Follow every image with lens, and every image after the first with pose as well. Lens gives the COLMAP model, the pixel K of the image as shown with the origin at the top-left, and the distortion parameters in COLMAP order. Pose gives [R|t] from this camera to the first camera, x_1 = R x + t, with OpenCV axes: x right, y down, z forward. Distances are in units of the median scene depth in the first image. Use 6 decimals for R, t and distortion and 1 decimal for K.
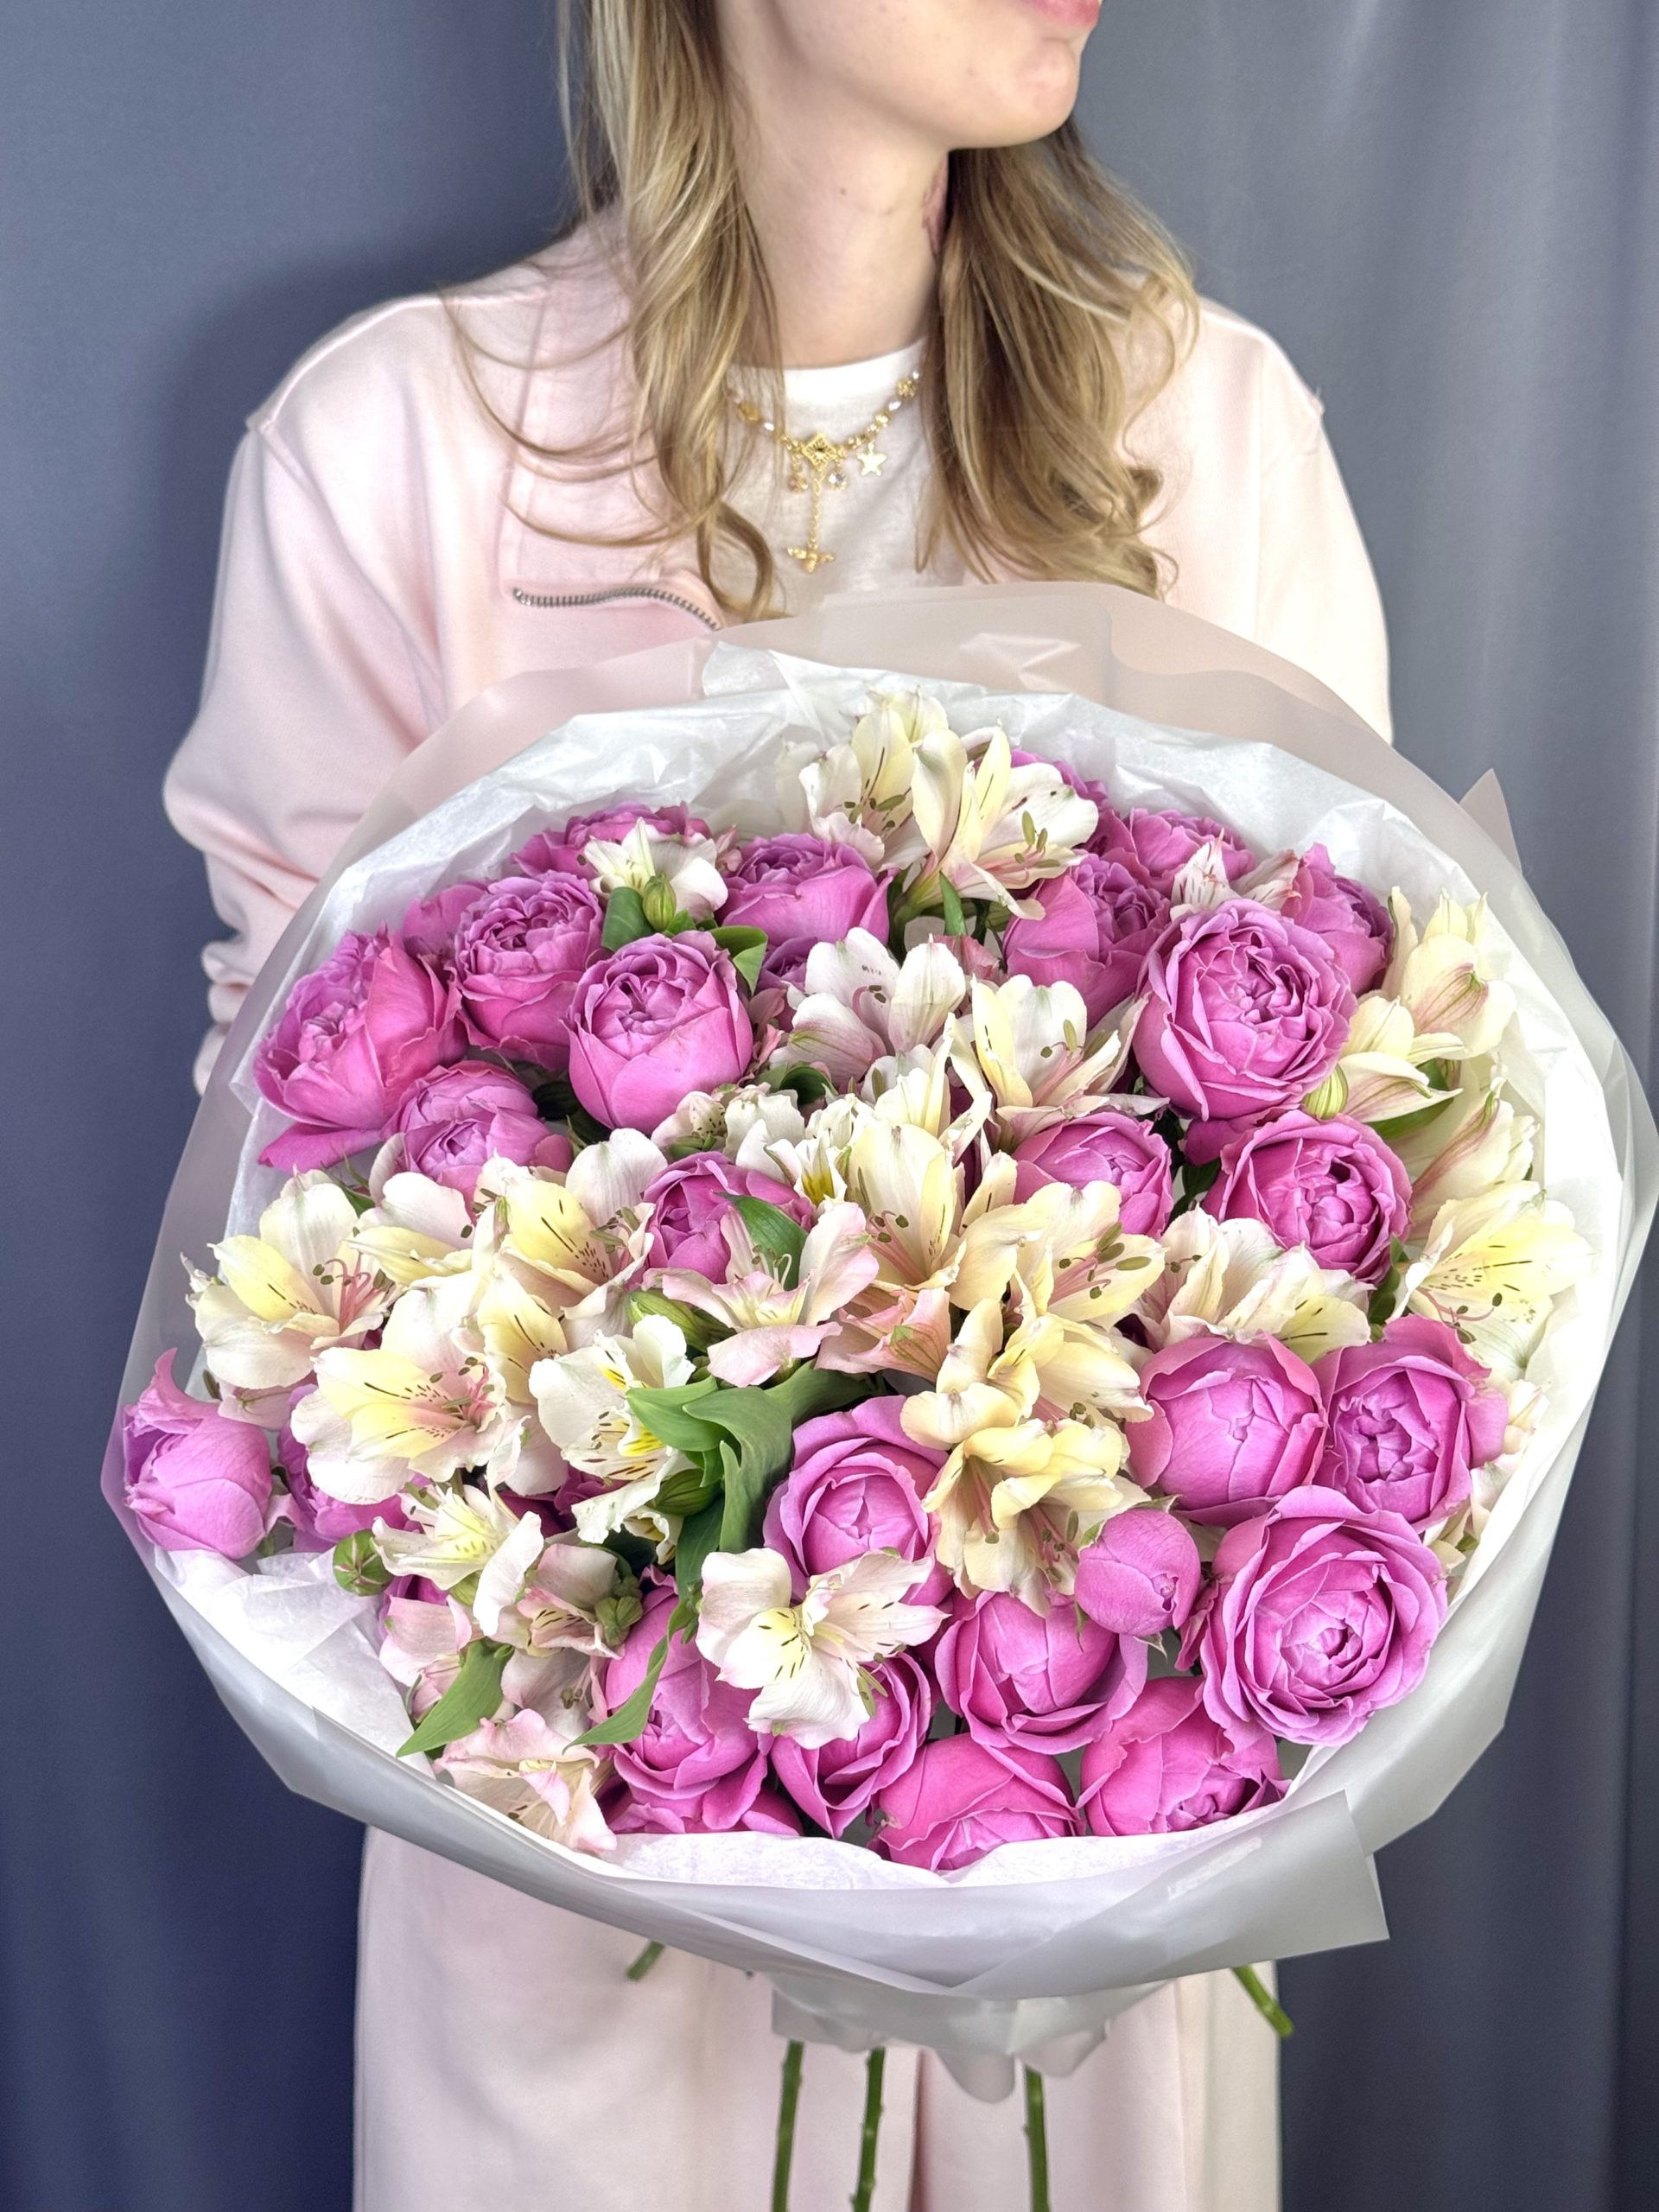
lens RADIAL K [[3105.8, 0, 926.1], [0, 3105.8, 1106.3], [0, 0, 1]] dist [0.178722, -0.764394]
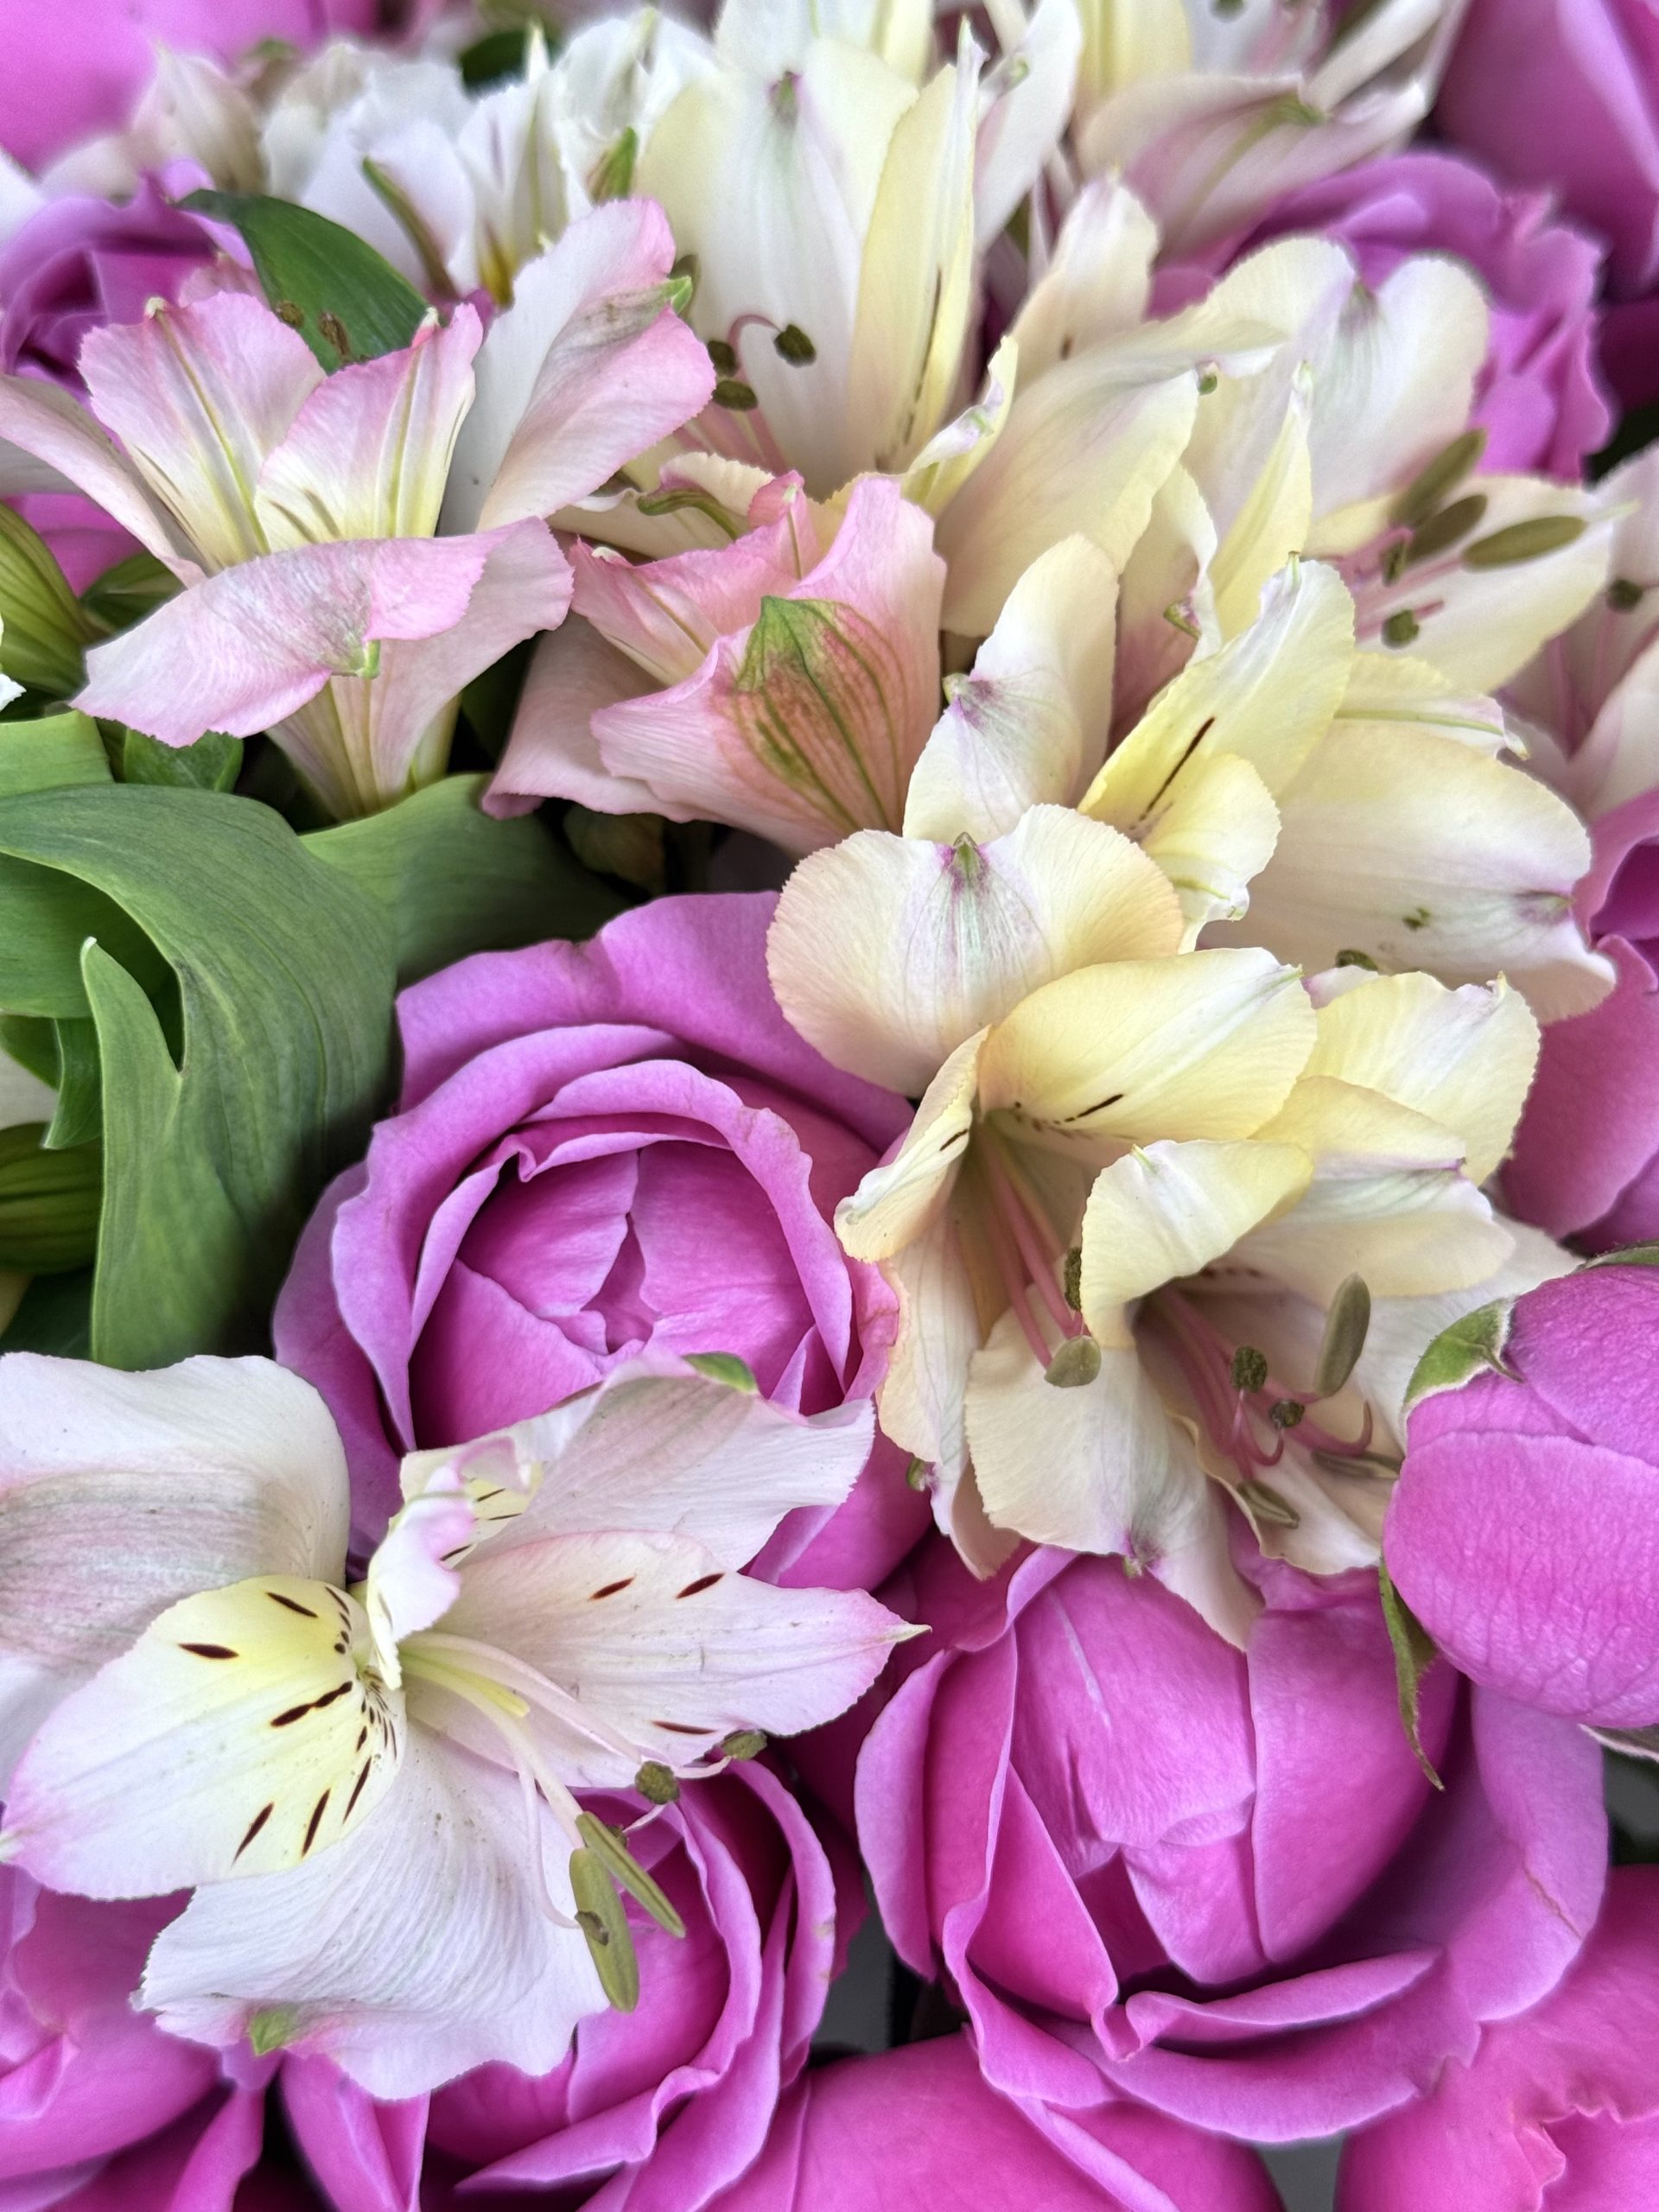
lens RADIAL K [[3105.8, 0, 926.1], [0, 3105.8, 1106.3], [0, 0, 1]] dist [0.178722, -0.764394]
pose [[0.997788, 0.040799, 0.052475, -0.007861], [-0.039715, 0.998979, -0.021535, 0.115891], [-0.053300, 0.019403, 0.998390, 0.681999]]
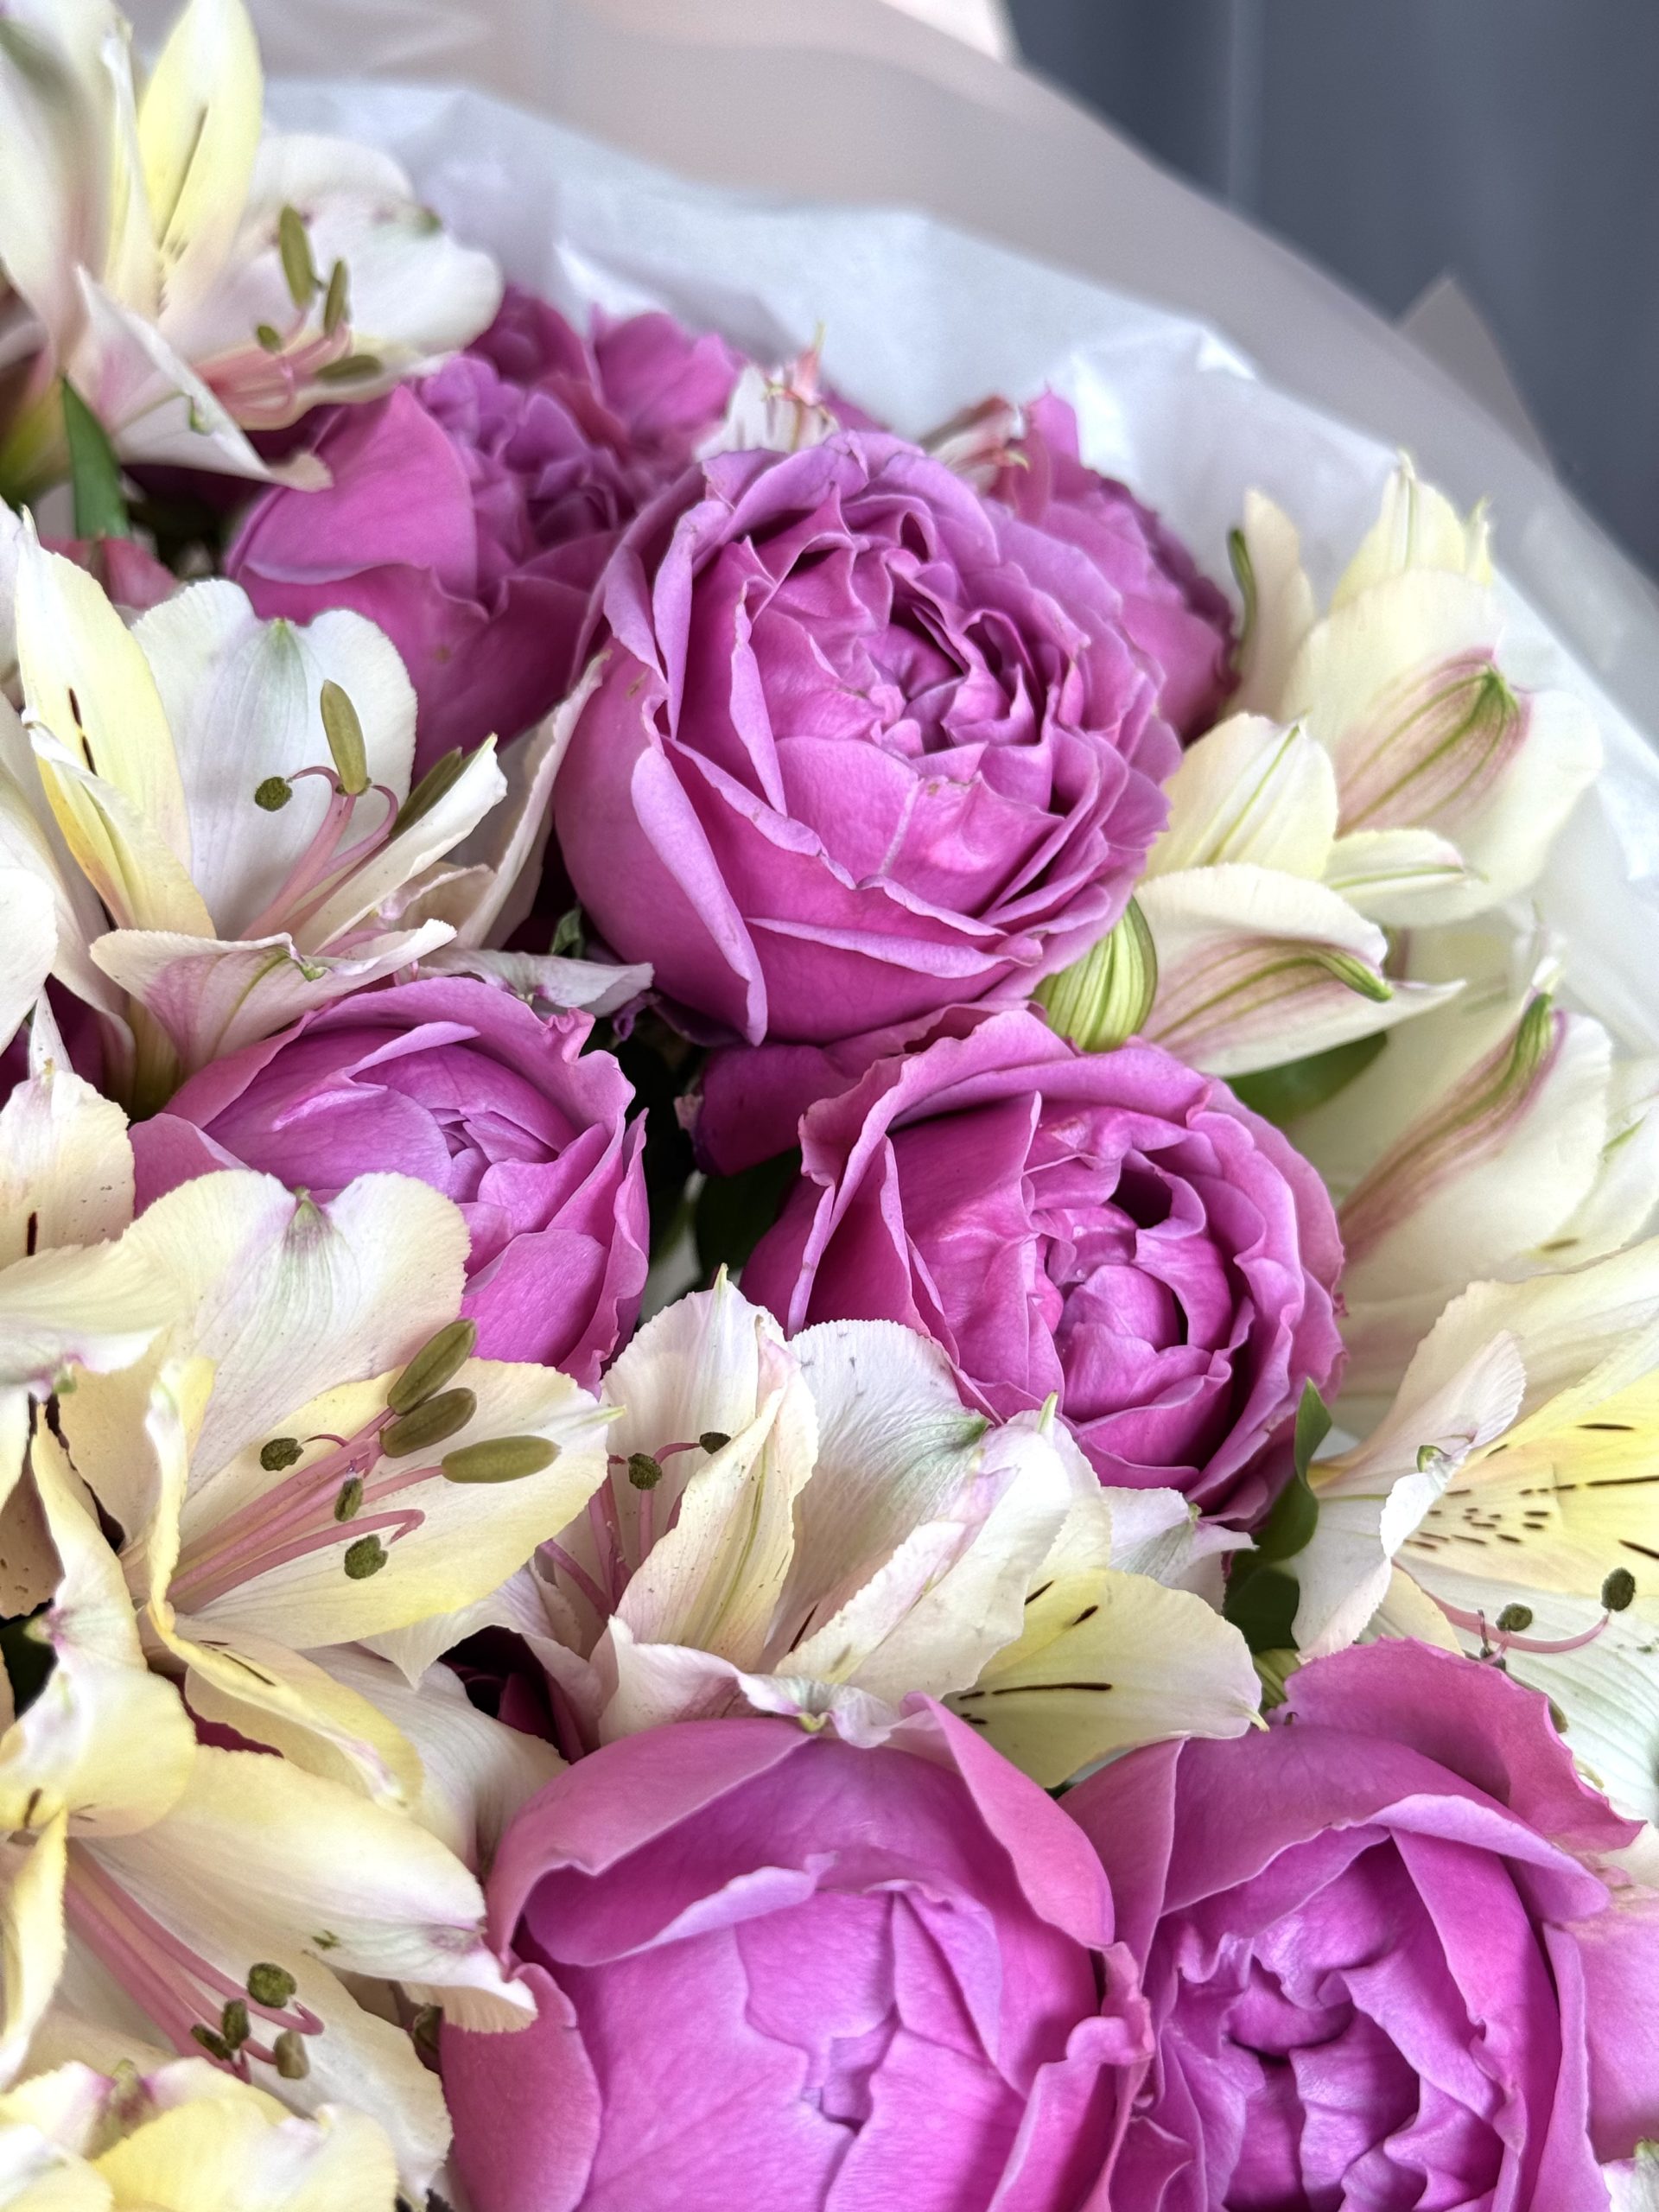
lens RADIAL K [[3105.8, 0, 926.1], [0, 3105.8, 1106.3], [0, 0, 1]] dist [0.178722, -0.764394]
pose [[0.988909, 0.036829, 0.143882, 0.062433], [-0.029455, 0.998157, -0.053054, 0.031313], [-0.145571, 0.048228, 0.988172, 0.694088]]
